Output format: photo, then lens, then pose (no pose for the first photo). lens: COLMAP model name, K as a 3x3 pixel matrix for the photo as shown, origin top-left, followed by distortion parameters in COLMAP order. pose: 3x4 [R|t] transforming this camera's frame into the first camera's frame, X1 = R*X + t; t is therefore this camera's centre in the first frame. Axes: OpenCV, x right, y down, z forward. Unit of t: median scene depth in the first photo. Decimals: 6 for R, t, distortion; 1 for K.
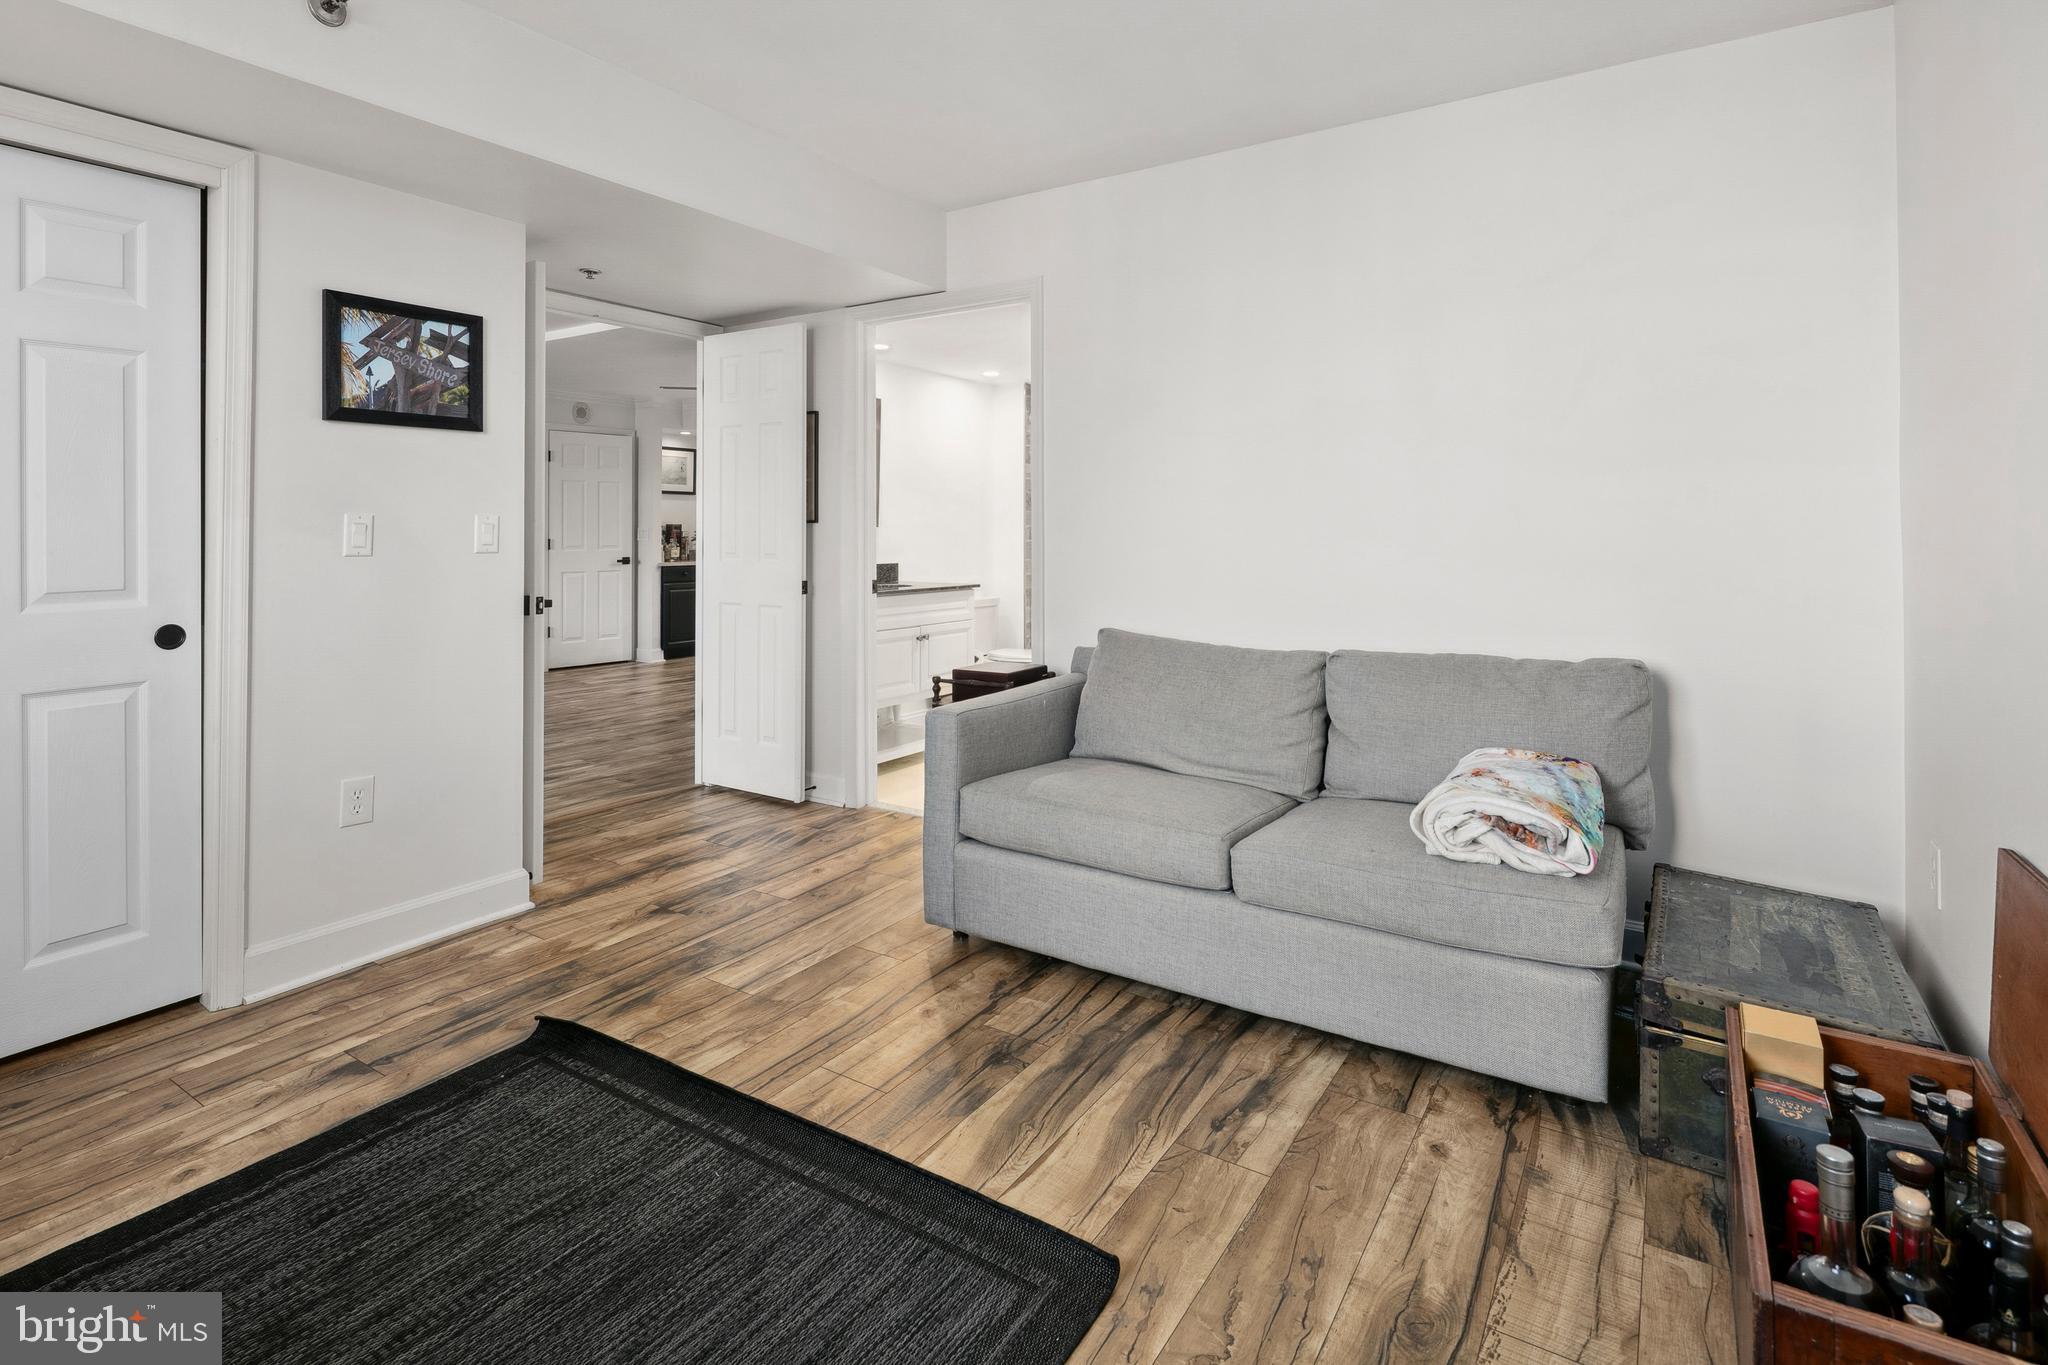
lens RADIAL K [[1009.1, 0, 1024.0], [0, 1009.1, 510.1], [0, 0, 1]] dist [0.004864, -0.010090]
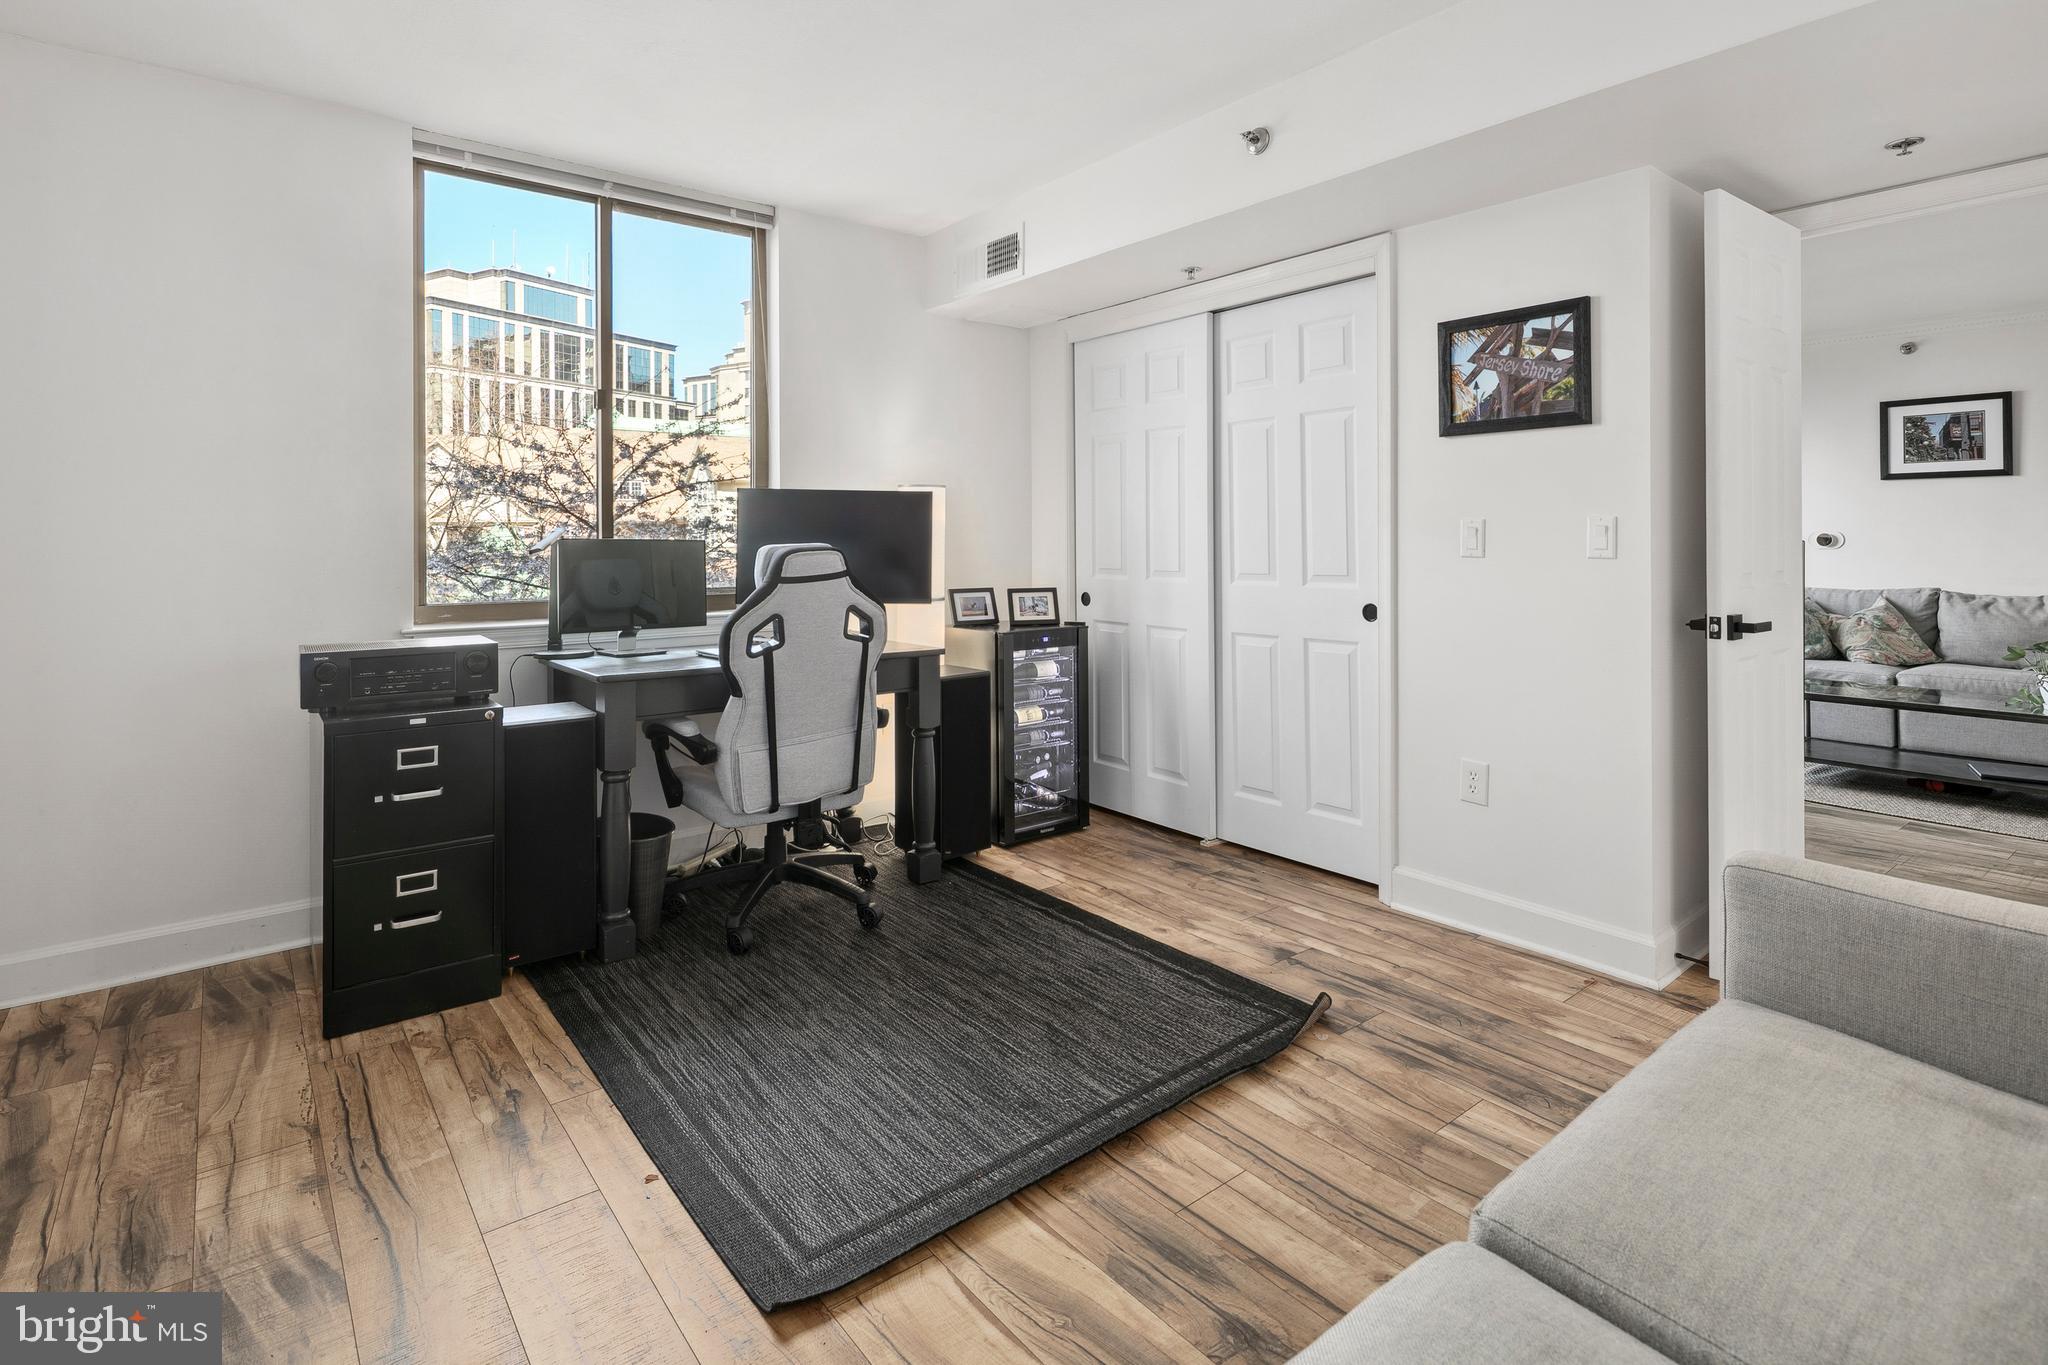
lens RADIAL K [[1005.8, 0, 1013.0], [0, 1005.8, 534.1], [0, 0, 1]] dist [0.002223, -0.009521]
pose [[-0.329205, 0.000765, -0.944258, 0.577184], [0.020990, 0.999758, -0.006508, 0.018813], [0.944025, -0.021963, -0.329142, 0.974356]]
